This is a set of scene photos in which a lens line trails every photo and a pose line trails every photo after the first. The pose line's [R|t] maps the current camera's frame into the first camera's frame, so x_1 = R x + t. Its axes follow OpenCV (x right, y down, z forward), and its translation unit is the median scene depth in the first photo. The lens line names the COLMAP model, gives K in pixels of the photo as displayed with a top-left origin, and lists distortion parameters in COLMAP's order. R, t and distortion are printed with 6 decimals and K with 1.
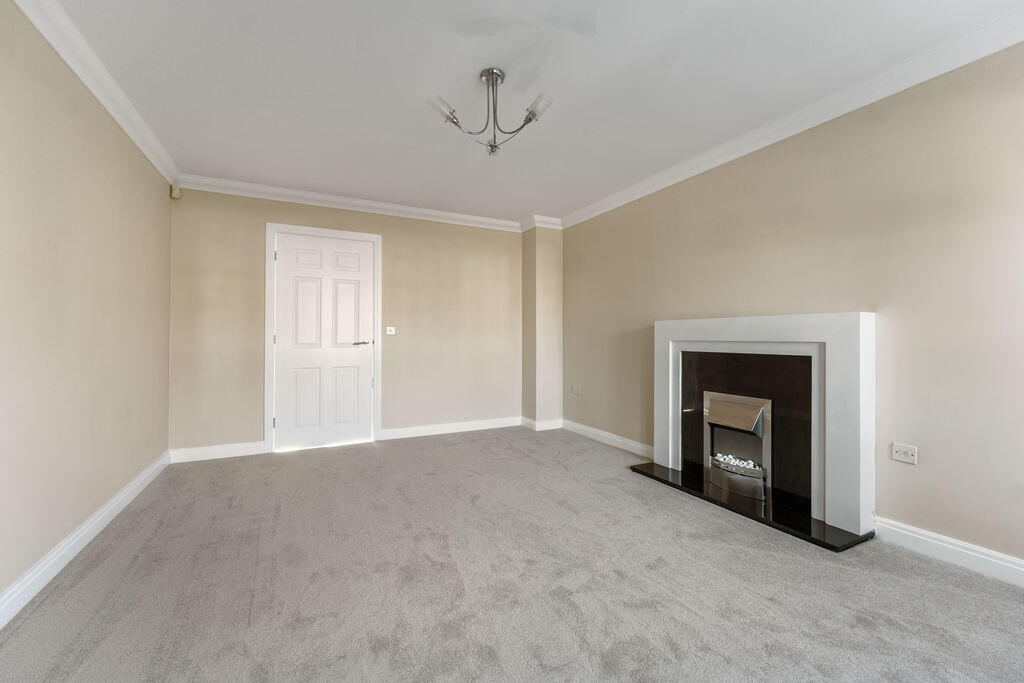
lens RADIAL K [[409.8, 0, 509.1], [0, 409.8, 338.3], [0, 0, 1]] dist [-0.000263, 0.000164]
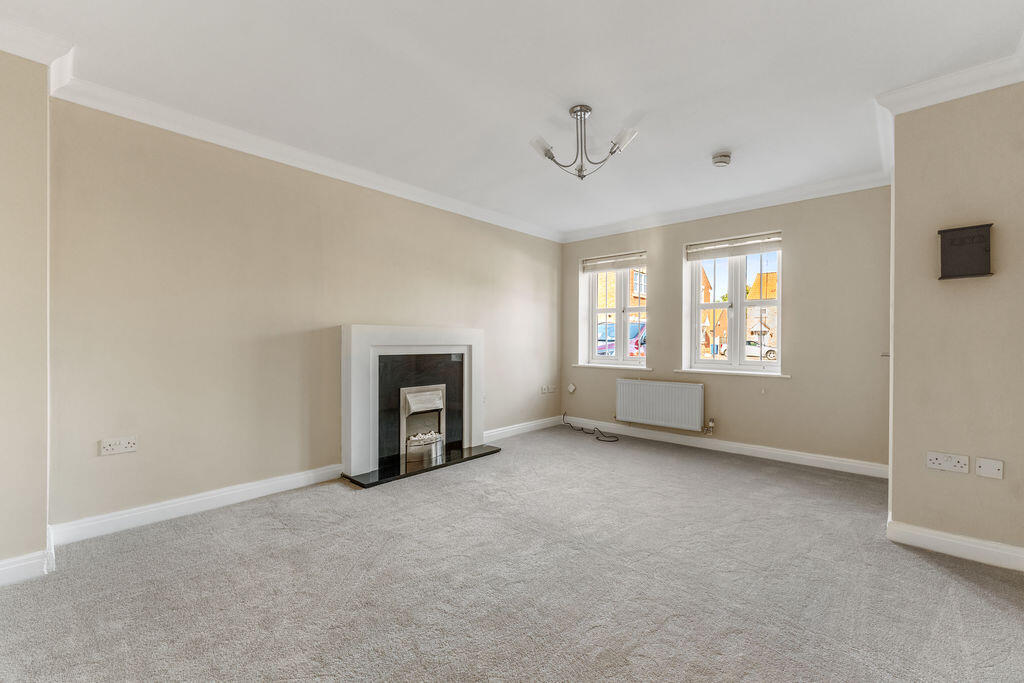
lens RADIAL K [[430.7, 0, 512.4], [0, 430.7, 340.5], [0, 0, 1]] dist [0.003818, 0.000085]
pose [[-0.354574, 0.001919, 0.935026, -0.954899], [0.000742, 0.999998, -0.001771, -0.004782], [-0.935028, 0.000066, -0.354575, 1.400449]]
